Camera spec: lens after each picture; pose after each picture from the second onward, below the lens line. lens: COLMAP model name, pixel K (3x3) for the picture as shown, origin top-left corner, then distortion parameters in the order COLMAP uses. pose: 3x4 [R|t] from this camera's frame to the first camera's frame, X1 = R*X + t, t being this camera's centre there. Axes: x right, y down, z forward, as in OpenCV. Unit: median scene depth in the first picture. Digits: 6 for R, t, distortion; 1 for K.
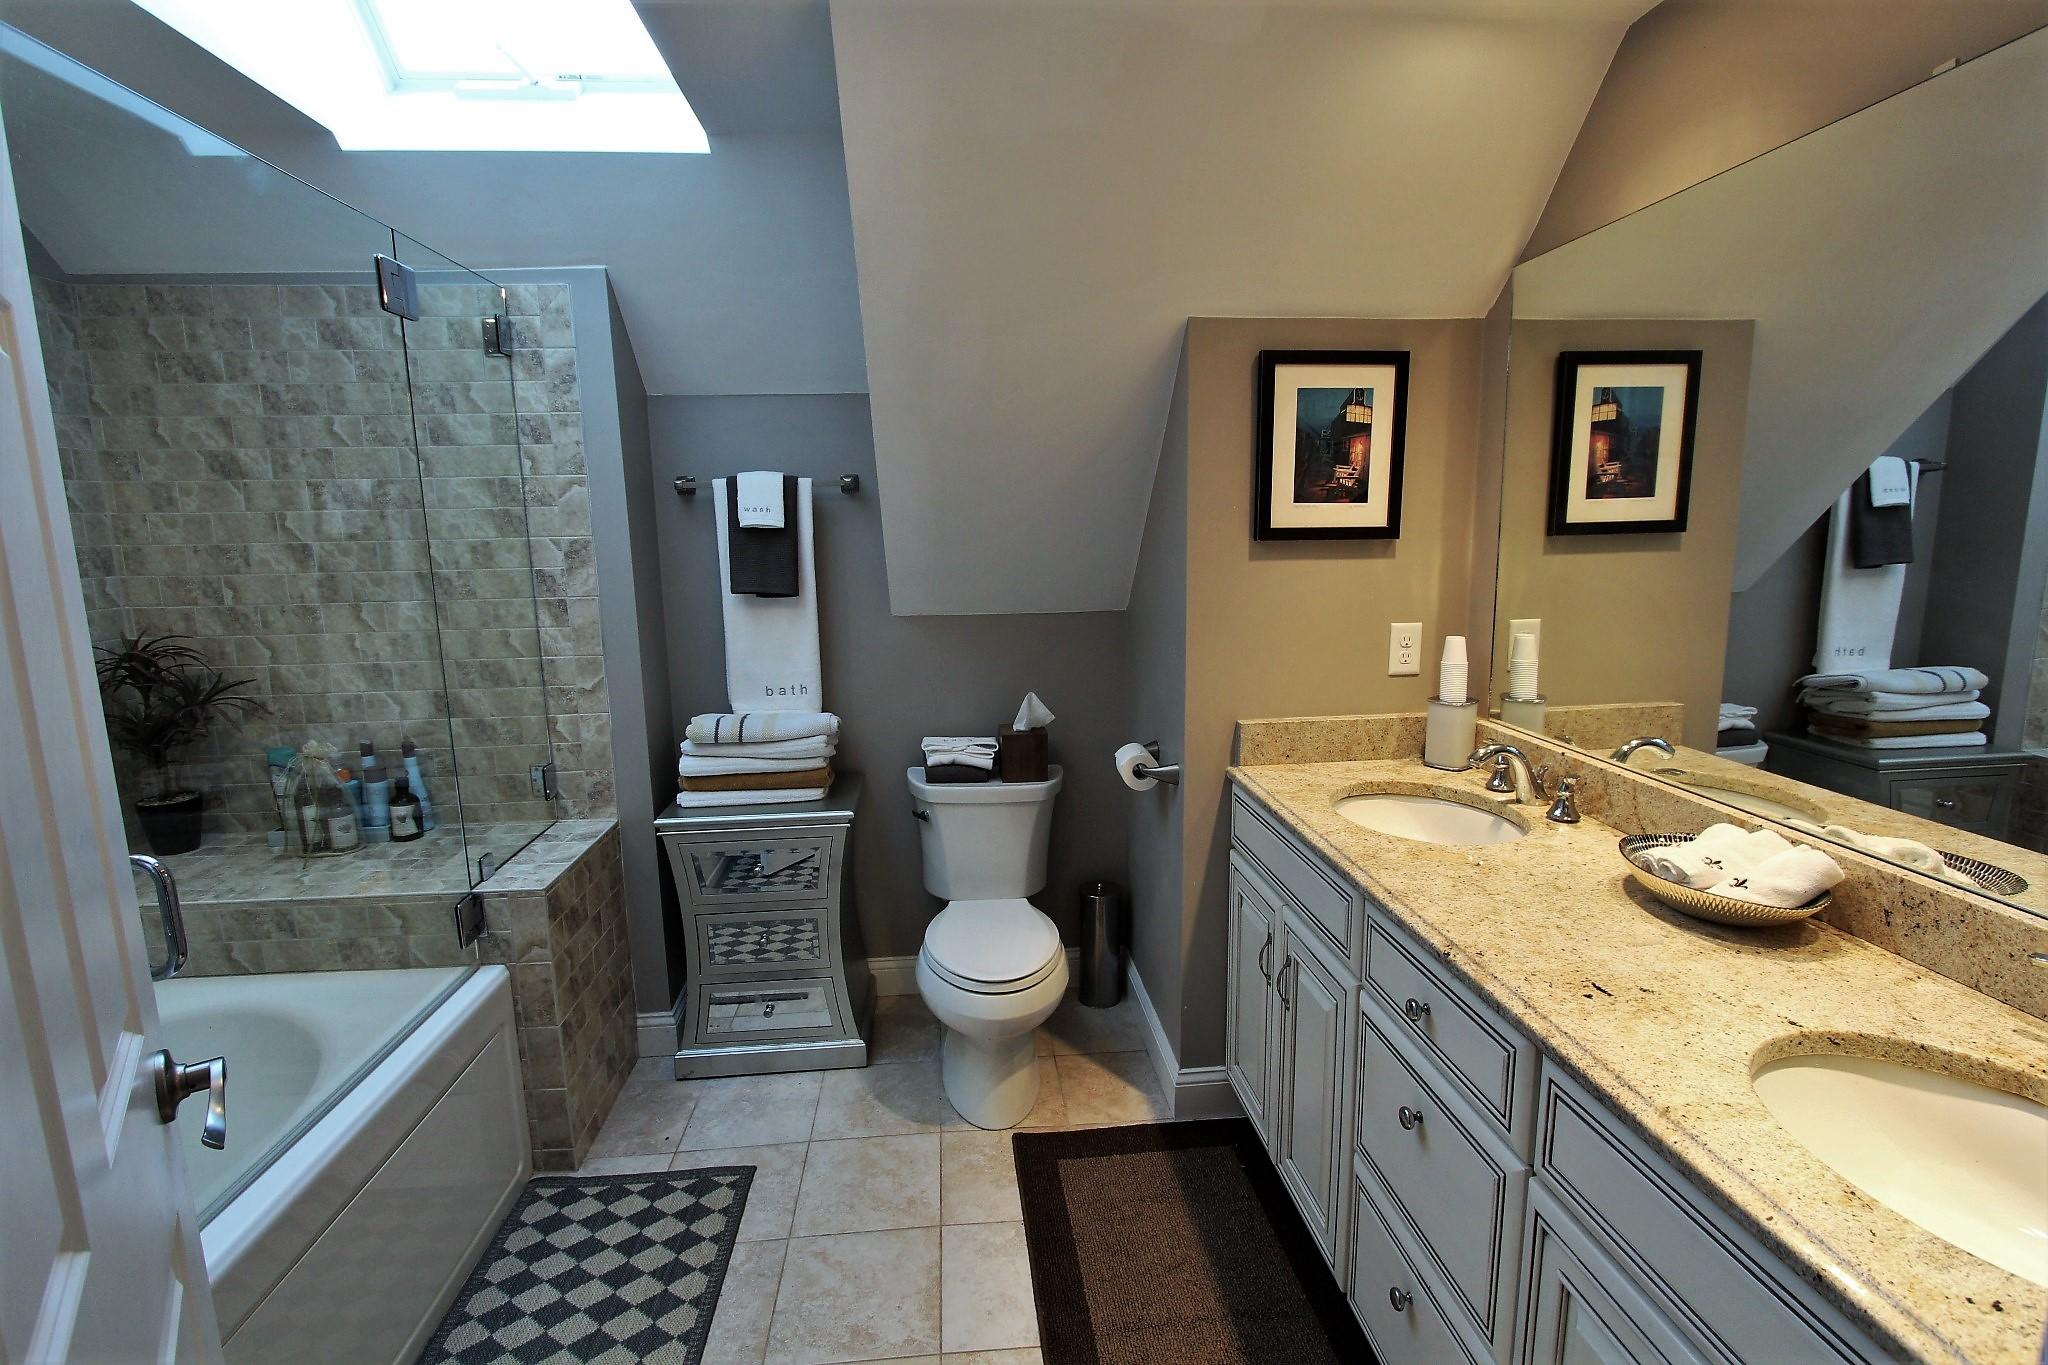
lens RADIAL K [[940.9, 0, 1031.3], [0, 940.9, 684.4], [0, 0, 1]] dist [-0.021886, 0.004074]
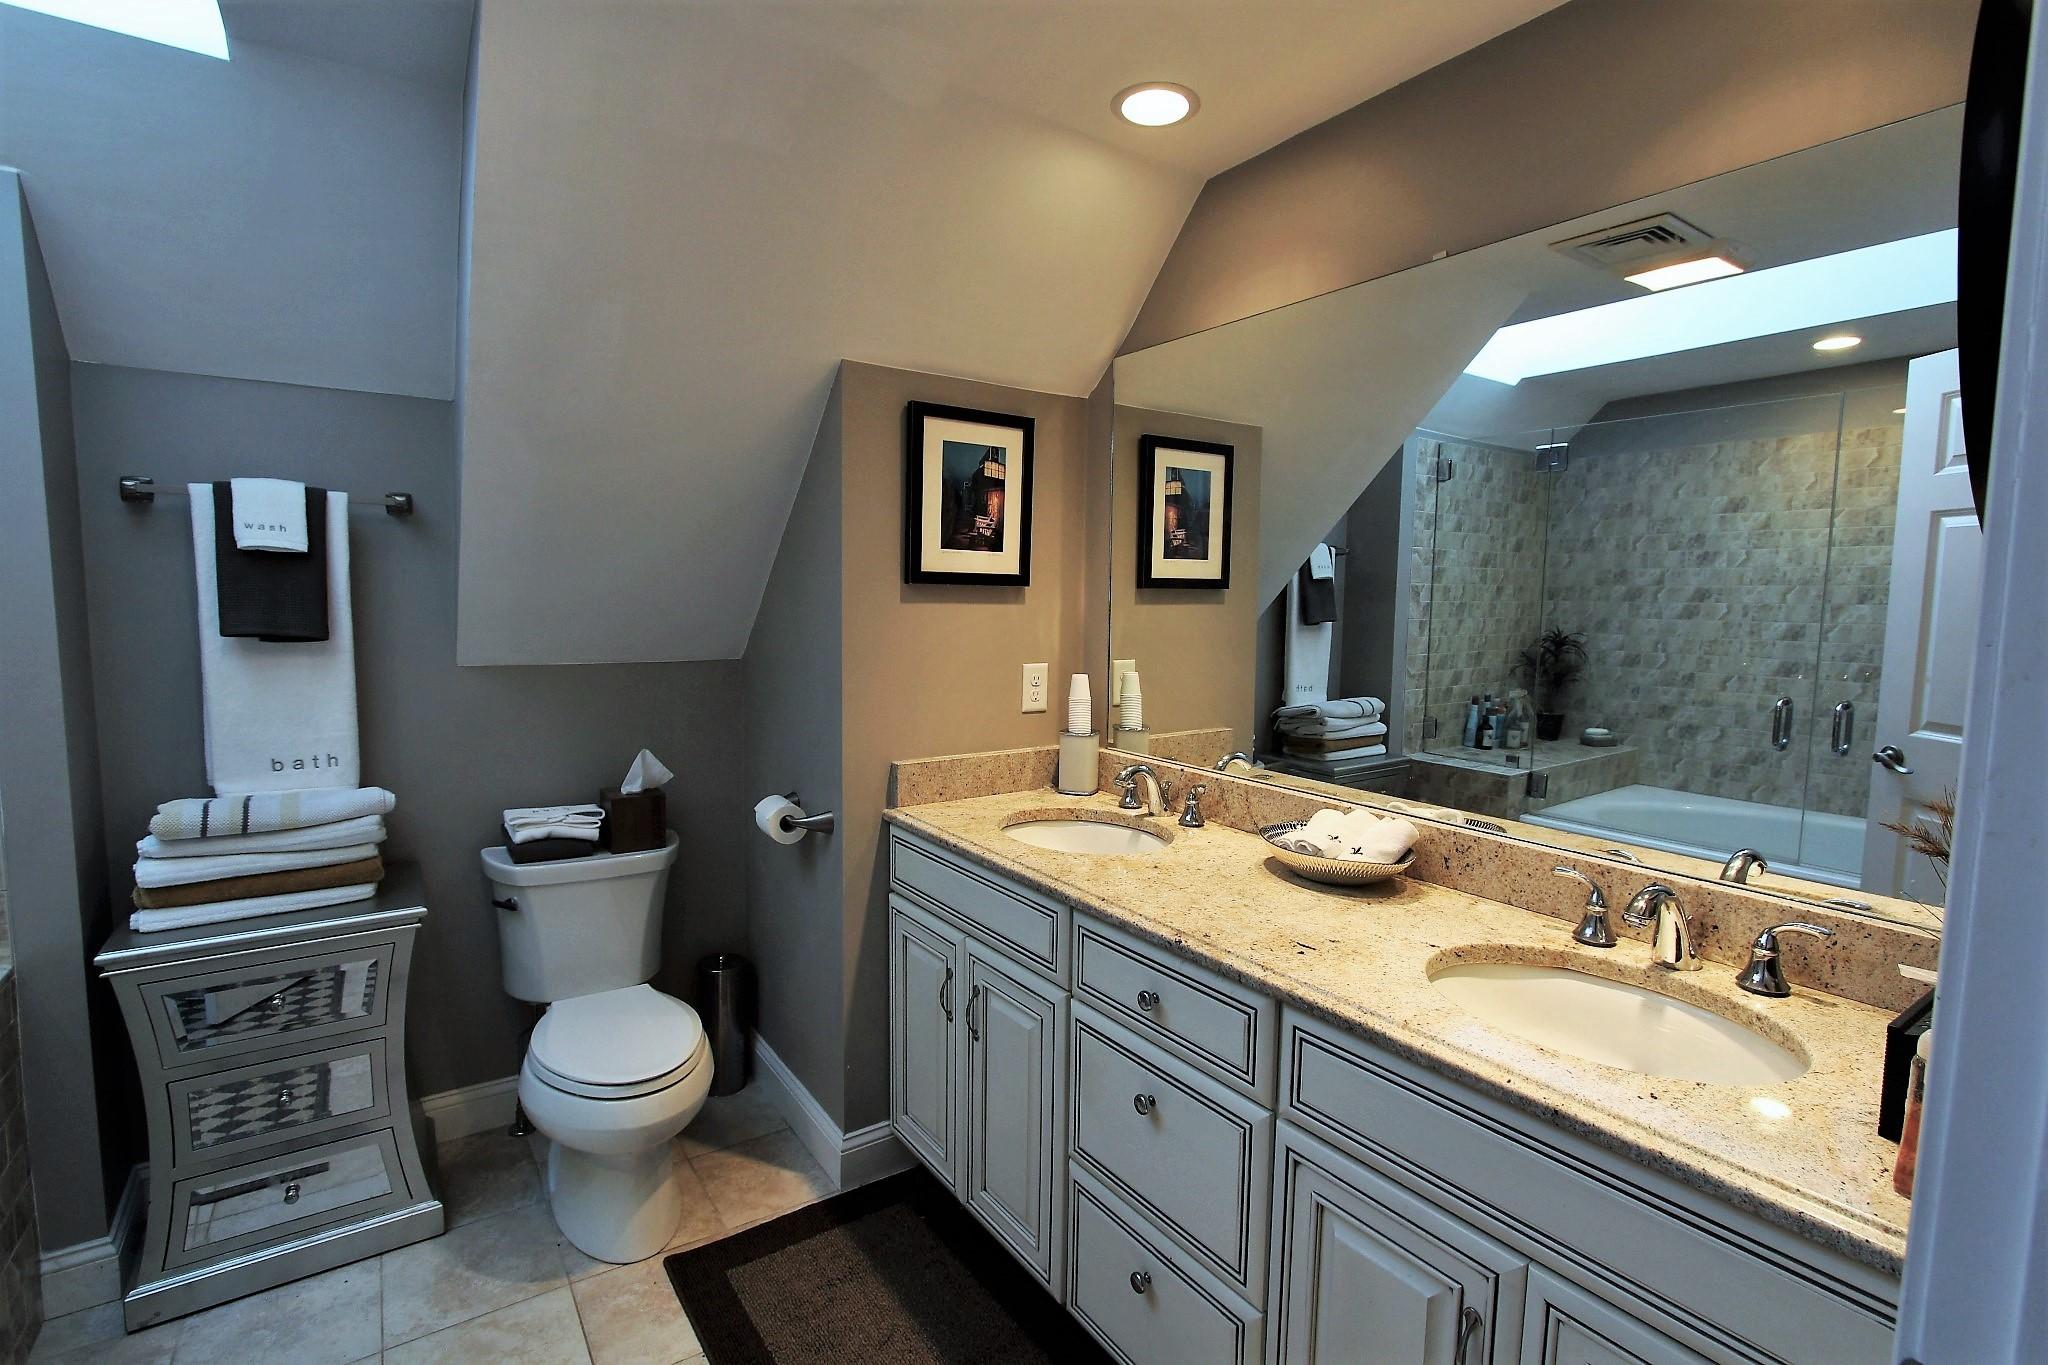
lens RADIAL K [[940.9, 0, 1032.1], [0, 940.9, 683.2], [0, 0, 1]] dist [-0.021886, 0.004074]
pose [[0.869881, -0.016079, 0.493000, -0.136693], [0.052492, 0.996811, -0.060108, 0.021638], [-0.490461, 0.078165, 0.867950, 0.049379]]
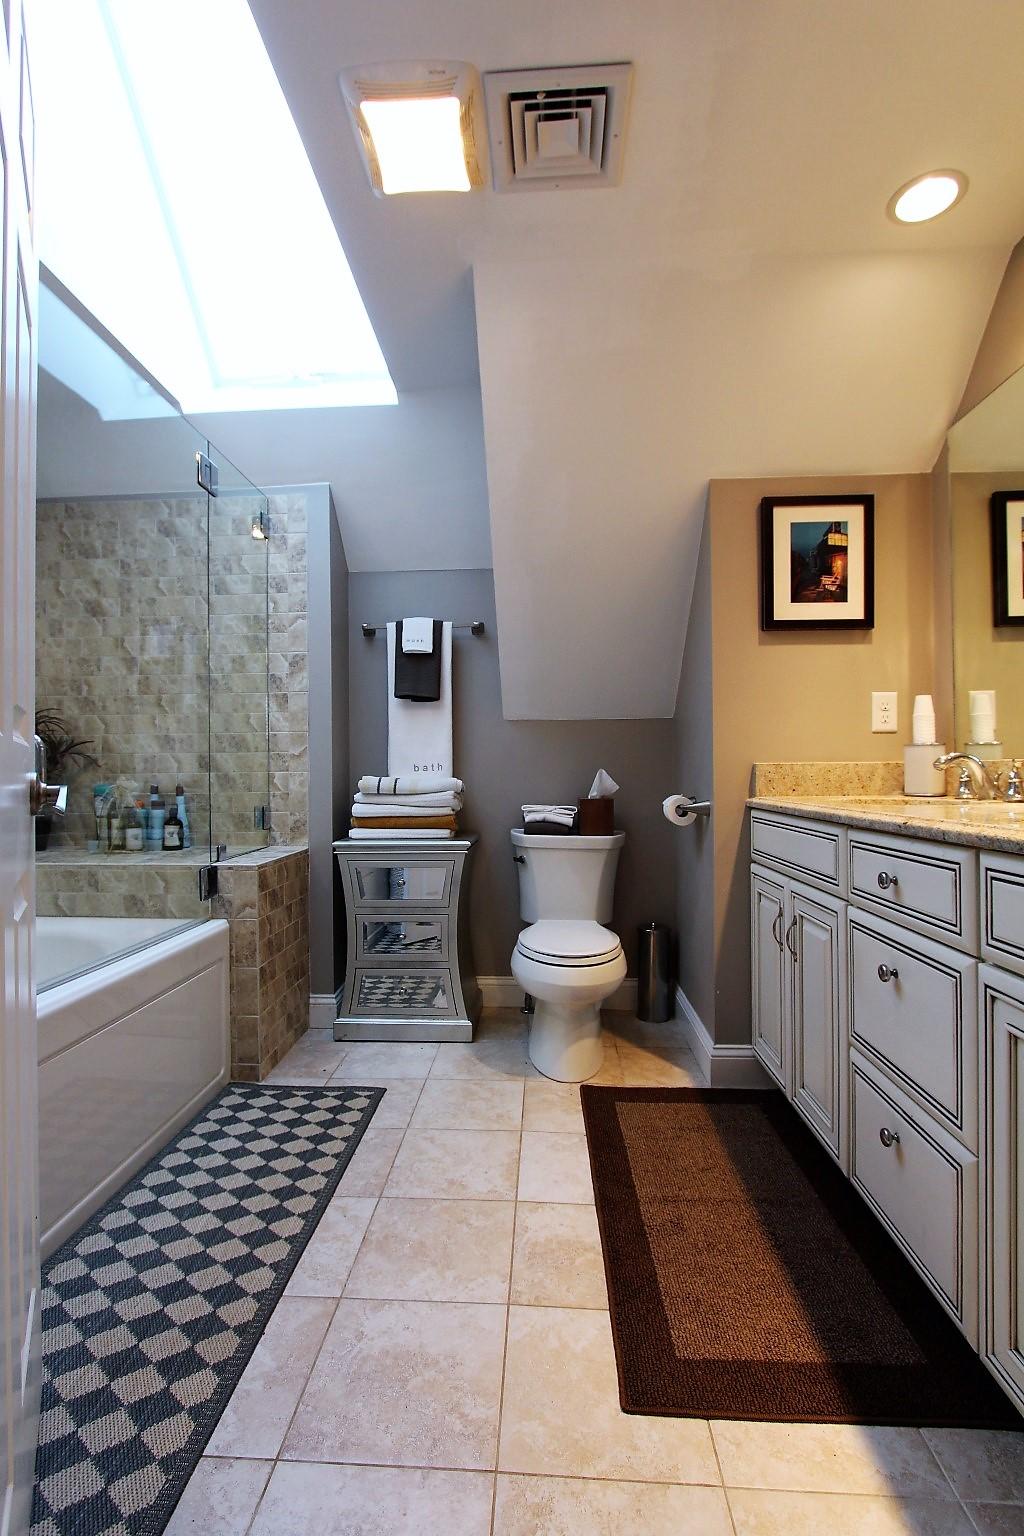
lens RADIAL K [[705.7, 0, 505.8], [0, 705.7, 771.7], [0, 0, 1]] dist [-0.021886, 0.004074]
pose [[0.988160, 0.008061, -0.153218, 0.022610], [-0.033544, 0.985811, -0.164473, 0.214850], [0.149718, 0.167665, 0.974409, -0.026934]]
